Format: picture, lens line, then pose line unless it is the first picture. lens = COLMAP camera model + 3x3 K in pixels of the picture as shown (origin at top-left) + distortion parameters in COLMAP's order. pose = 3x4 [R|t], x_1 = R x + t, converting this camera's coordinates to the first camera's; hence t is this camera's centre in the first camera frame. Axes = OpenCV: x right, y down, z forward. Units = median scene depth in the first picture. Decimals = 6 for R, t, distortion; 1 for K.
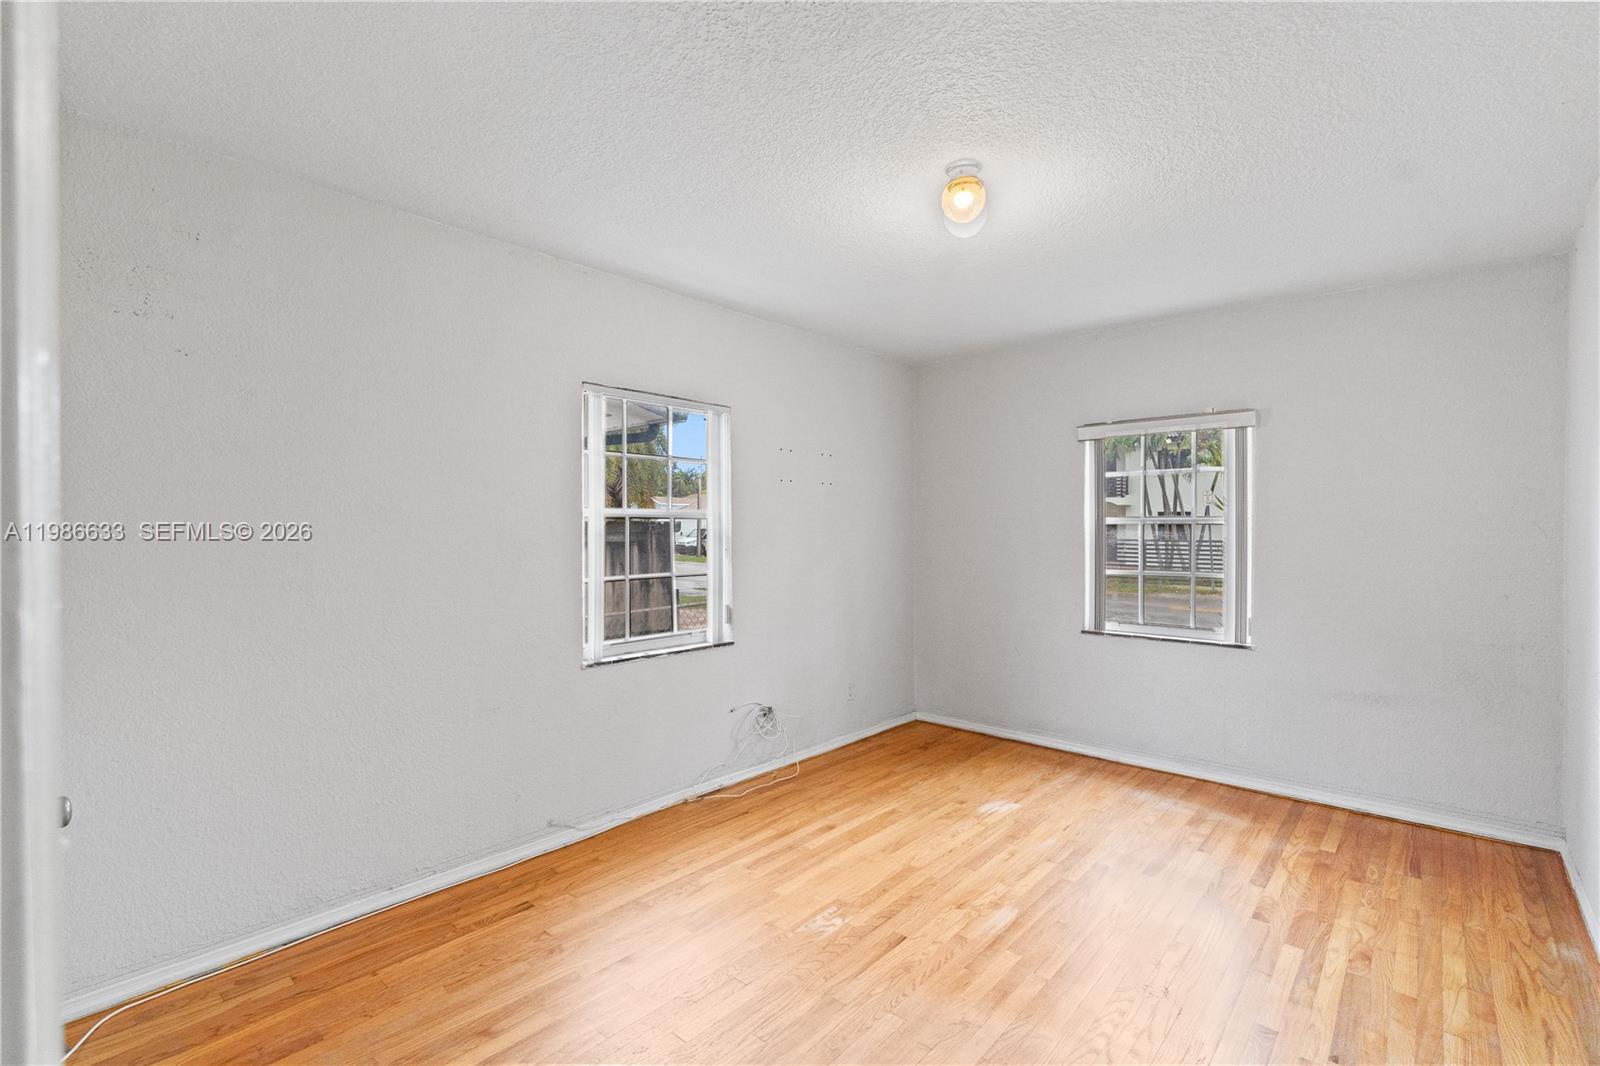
lens RADIAL K [[720.9, 0, 801.4], [0, 720.9, 529.1], [0, 0, 1]] dist [-0.006694, 0.000382]
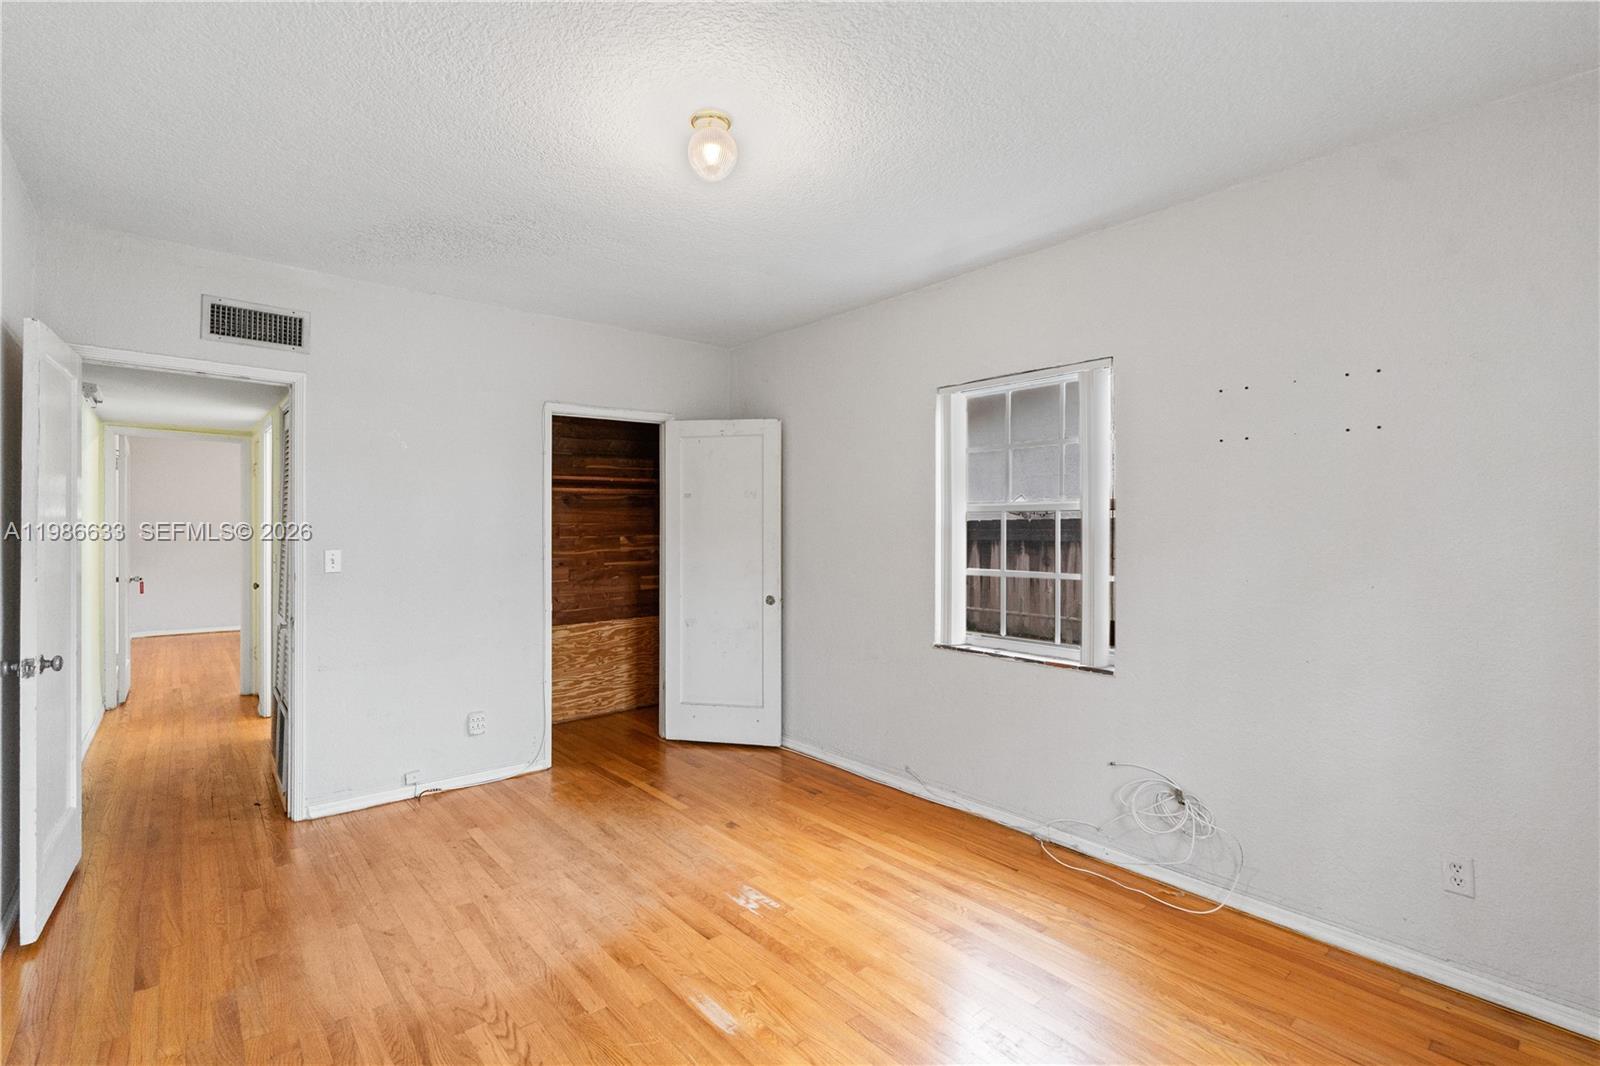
lens RADIAL K [[720.9, 0, 801.4], [0, 720.9, 529.1], [0, 0, 1]] dist [-0.006694, 0.000382]
pose [[-0.124601, 0.000411, -0.992207, 0.779624], [-0.000958, 0.999999, 0.000535, 0.010474], [0.992206, 0.001017, -0.124601, 0.888745]]
